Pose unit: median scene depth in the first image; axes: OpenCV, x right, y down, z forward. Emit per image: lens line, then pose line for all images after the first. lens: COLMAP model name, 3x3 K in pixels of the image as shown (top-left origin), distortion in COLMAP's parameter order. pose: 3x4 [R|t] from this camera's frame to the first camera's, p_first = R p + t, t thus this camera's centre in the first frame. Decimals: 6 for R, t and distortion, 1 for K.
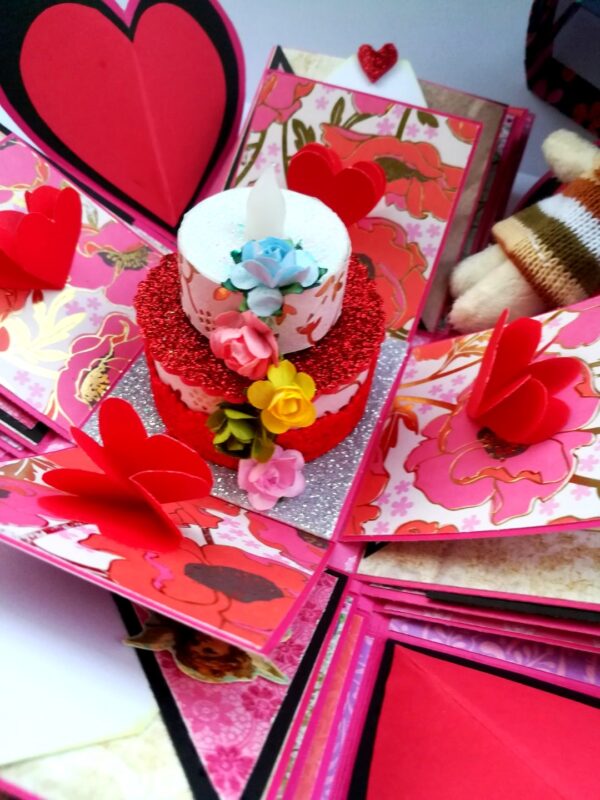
lens RADIAL K [[612.2, 0, 290.5], [0, 612.2, 381.8], [0, 0, 1]] dist [0.002854, -0.112163]
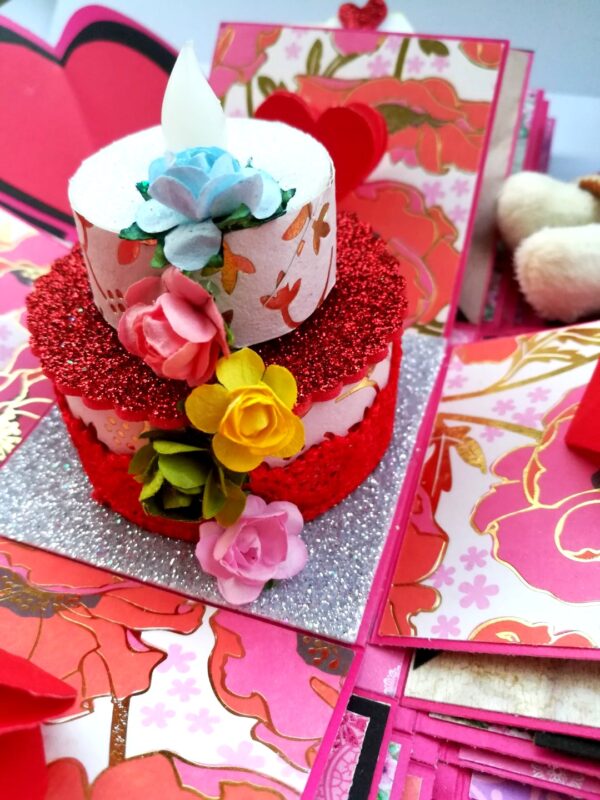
lens RADIAL K [[615.8, 0, 300.0], [0, 615.8, 400.0], [0, 0, 1]] dist [-0.042710, -0.001428]
pose [[0.993653, -0.105186, -0.039874, 0.057853], [0.100978, 0.990255, -0.095907, 0.069645], [0.049574, 0.091272, 0.994591, 0.362984]]
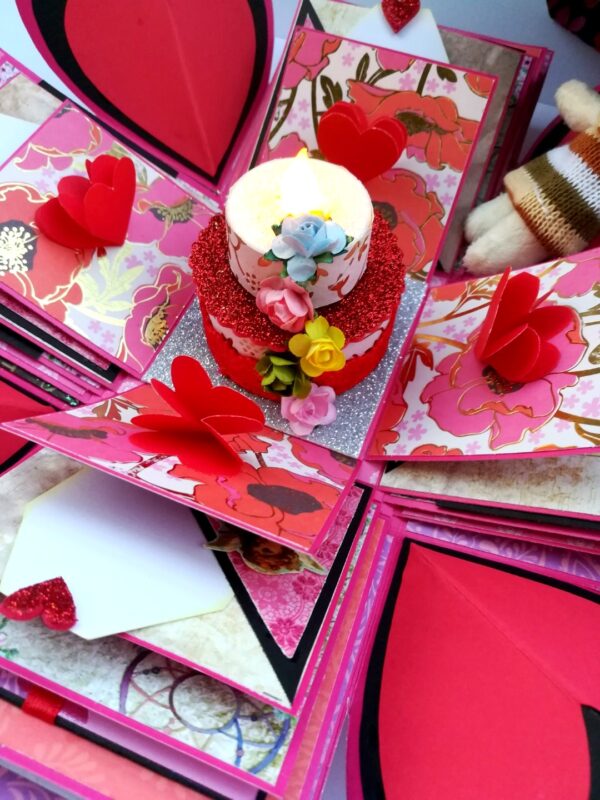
lens RADIAL K [[607.8, 0, 302.1], [0, 607.8, 359.3], [0, 0, 1]] dist [-0.017546, 0.001761]
pose [[0.999421, -0.015324, -0.030372, -0.006638], [0.019059, 0.991747, 0.126787, -0.090504], [0.028179, -0.127293, 0.991465, -0.168218]]
